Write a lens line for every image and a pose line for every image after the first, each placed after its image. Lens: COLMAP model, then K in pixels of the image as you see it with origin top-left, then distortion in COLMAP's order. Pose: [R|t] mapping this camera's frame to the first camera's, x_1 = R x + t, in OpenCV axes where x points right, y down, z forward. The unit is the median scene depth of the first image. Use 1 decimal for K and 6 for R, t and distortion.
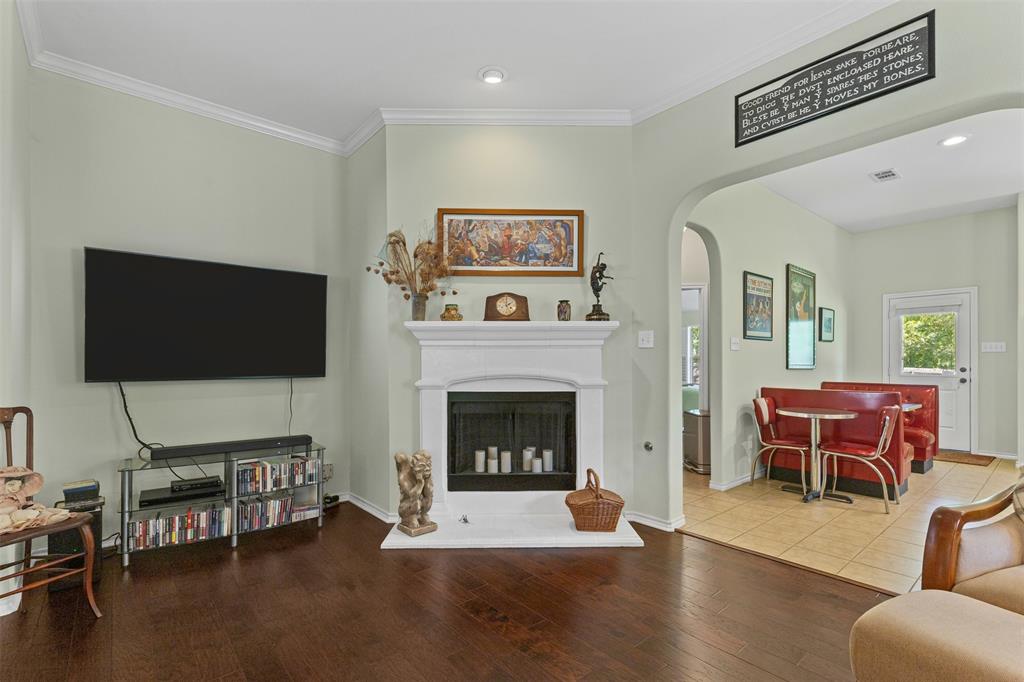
lens RADIAL K [[465.3, 0, 518.4], [0, 465.3, 358.1], [0, 0, 1]] dist [0.011378, -0.001404]
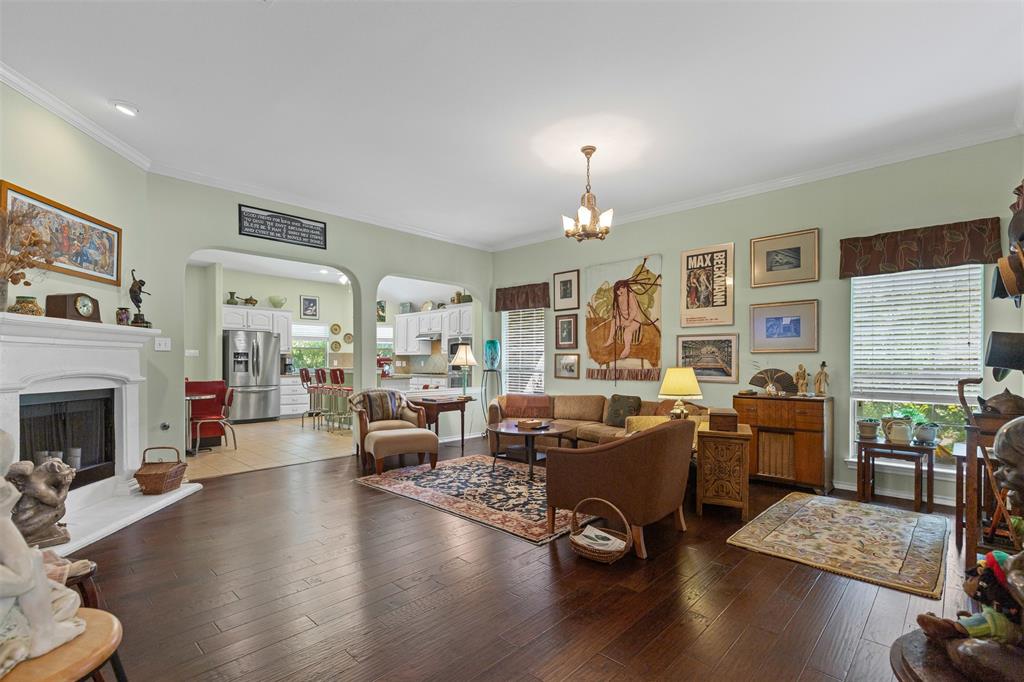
lens RADIAL K [[465.3, 0, 520.4], [0, 465.3, 361.3], [0, 0, 1]] dist [0.011378, -0.001404]
pose [[-0.111163, 0.004899, 0.993790, -1.136553], [-0.003066, 0.999981, -0.005273, 0.011212], [-0.993798, -0.003633, -0.111145, 0.154077]]
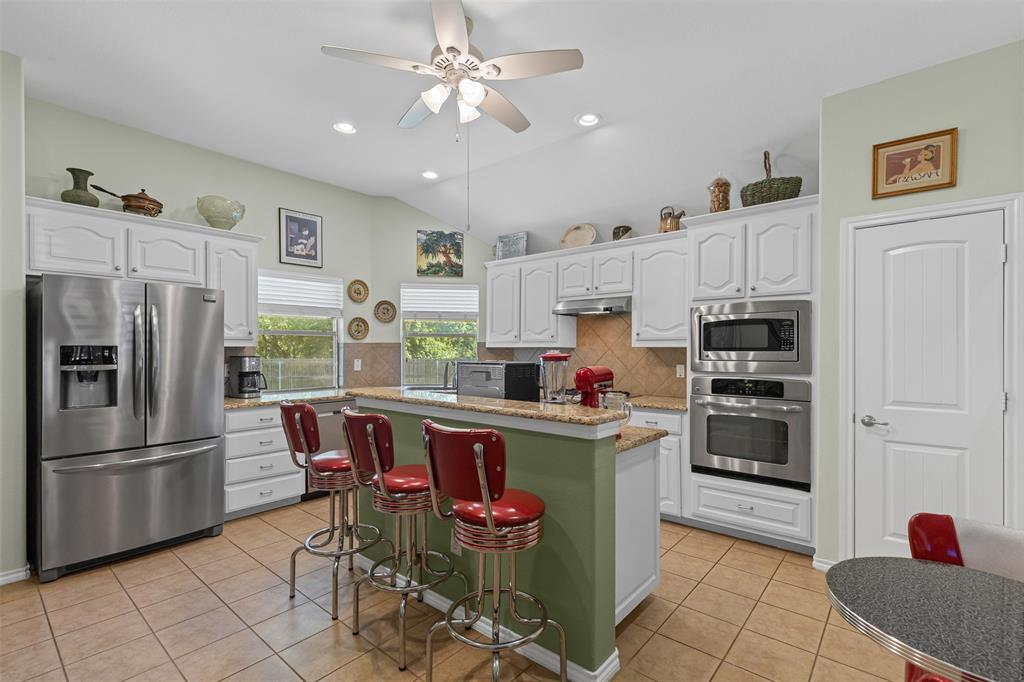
lens RADIAL K [[465.3, 0, 518.3], [0, 465.3, 347.0], [0, 0, 1]] dist [0.011378, -0.001404]
pose [[-0.157904, 0.005648, 0.987438, 0.815090], [-0.005314, 0.999964, -0.006569, -0.045446], [-0.987440, -0.006285, -0.157868, 0.844230]]
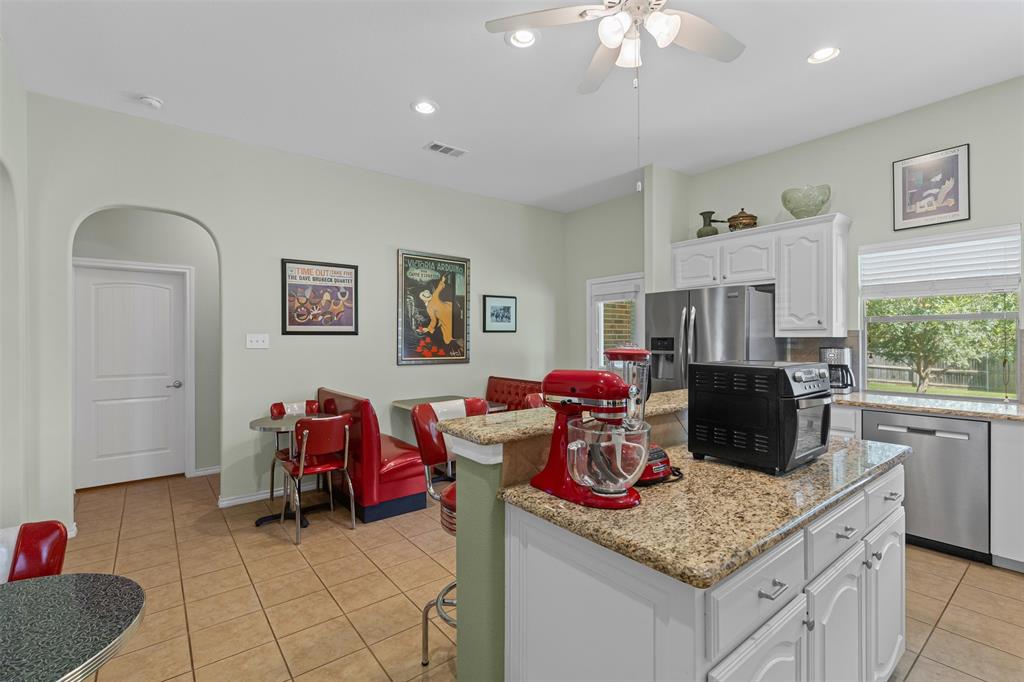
lens RADIAL K [[465.3, 0, 522.3], [0, 465.3, 335.7], [0, 0, 1]] dist [0.011378, -0.001404]
pose [[0.999333, -0.004712, -0.036210, 1.456095], [0.004898, 0.999975, 0.005071, -0.063243], [0.036185, -0.005245, 0.999331, 0.181714]]
